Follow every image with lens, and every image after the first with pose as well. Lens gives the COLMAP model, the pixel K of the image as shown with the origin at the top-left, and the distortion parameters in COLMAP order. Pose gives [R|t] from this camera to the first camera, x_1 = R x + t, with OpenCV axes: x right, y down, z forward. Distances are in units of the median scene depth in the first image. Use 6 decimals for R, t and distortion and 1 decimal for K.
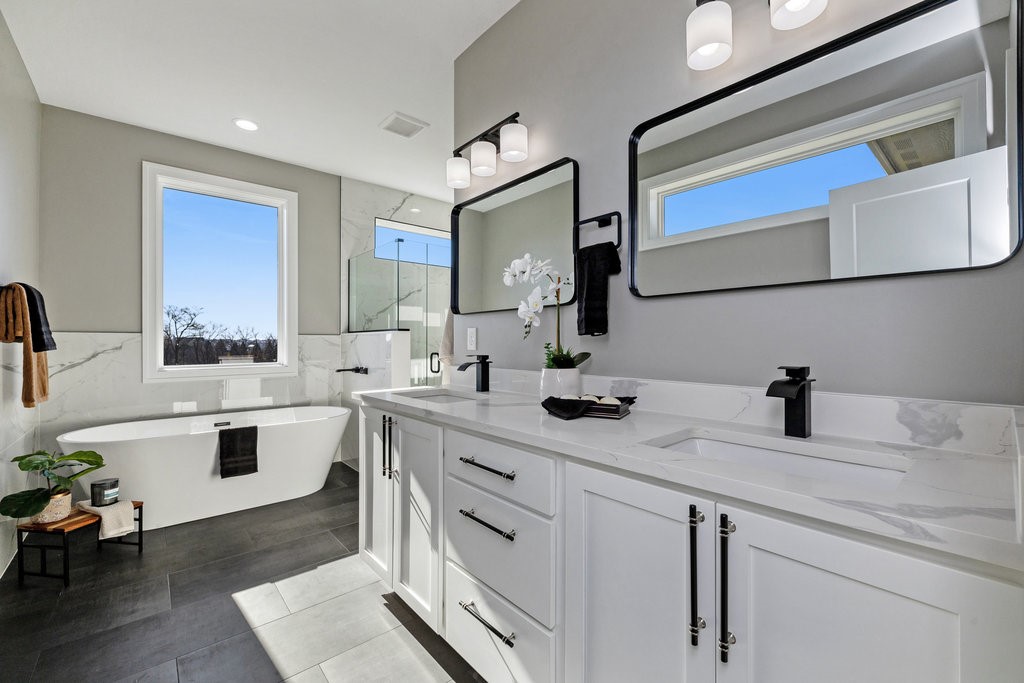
lens RADIAL K [[433.3, 0, 503.5], [0, 433.3, 327.5], [0, 0, 1]] dist [0.016989, -0.001814]
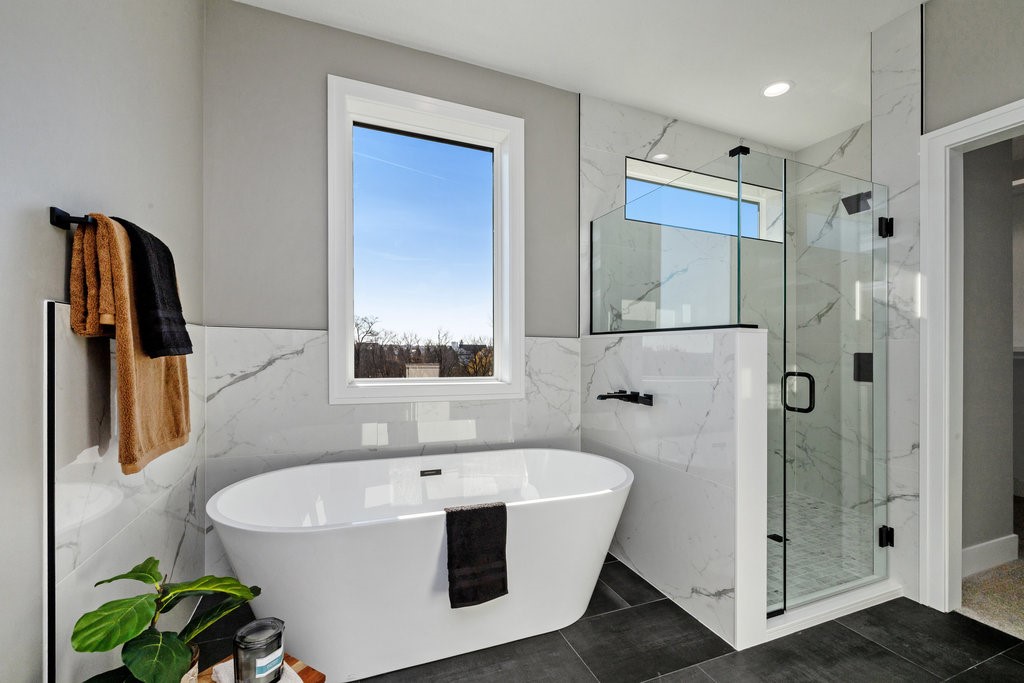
lens RADIAL K [[433.3, 0, 513.7], [0, 433.3, 348.0], [0, 0, 1]] dist [0.016989, -0.001814]
pose [[0.955562, 0.015824, -0.294366, -0.345581], [-0.007566, 0.999546, 0.029171, 0.017594], [0.294693, -0.025648, 0.955248, 0.433428]]
